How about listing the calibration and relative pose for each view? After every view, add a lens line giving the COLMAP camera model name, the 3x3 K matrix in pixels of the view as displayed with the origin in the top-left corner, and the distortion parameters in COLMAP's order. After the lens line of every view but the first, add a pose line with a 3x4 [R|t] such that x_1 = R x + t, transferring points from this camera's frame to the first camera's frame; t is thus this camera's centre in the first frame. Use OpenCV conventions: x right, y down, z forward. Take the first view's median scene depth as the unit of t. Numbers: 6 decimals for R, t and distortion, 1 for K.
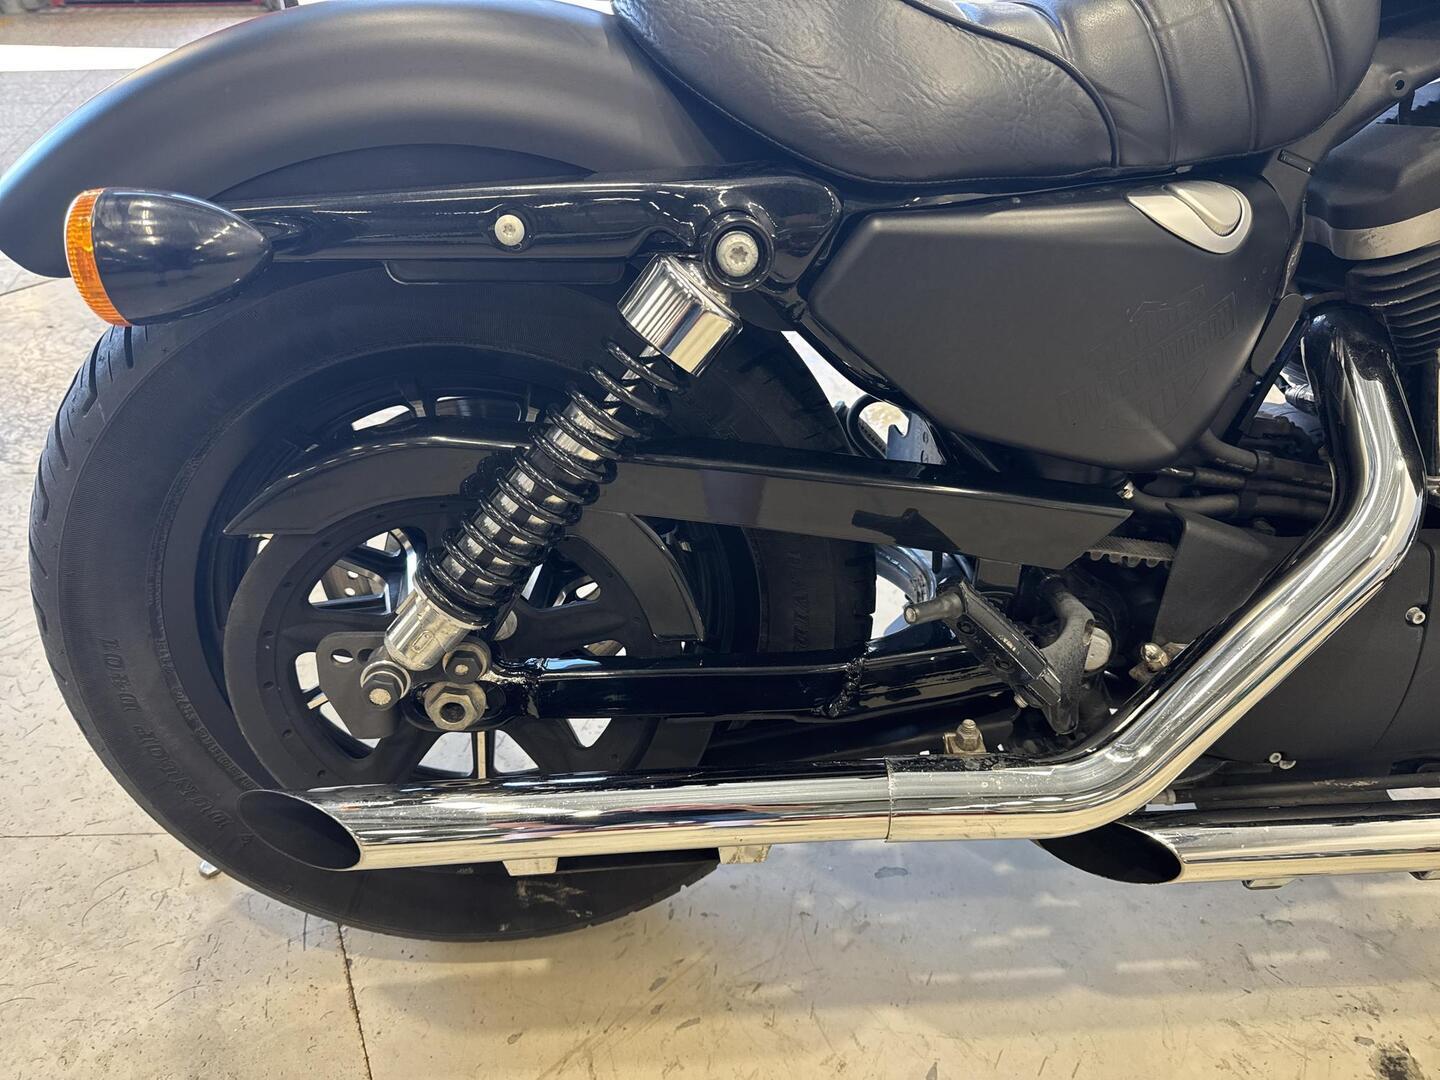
lens RADIAL K [[1012.5, 0, 727.8], [0, 1012.5, 543.0], [0, 0, 1]] dist [0.000817, -0.003827]
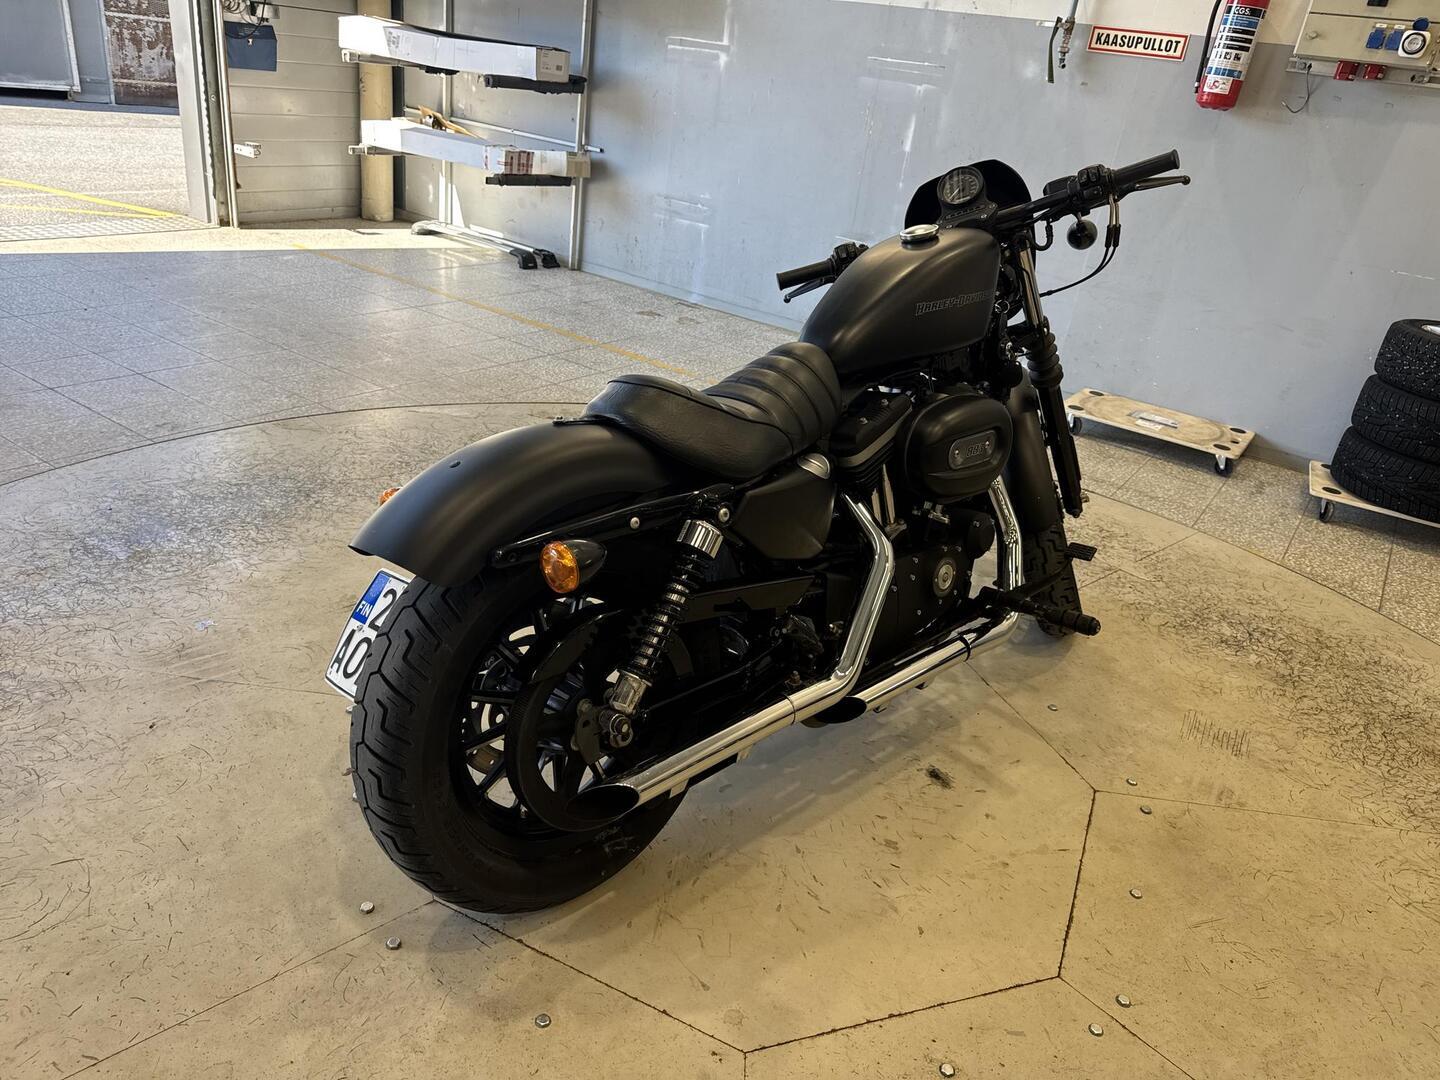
lens RADIAL K [[1009.8, 0, 720.4], [0, 1009.8, 542.9], [0, 0, 1]] dist [0.006887, -0.009671]
pose [[0.769061, -0.222016, 0.599378, -1.237691], [0.299997, 0.953411, -0.031772, -0.092939], [-0.564399, 0.204246, 0.799836, -0.881490]]
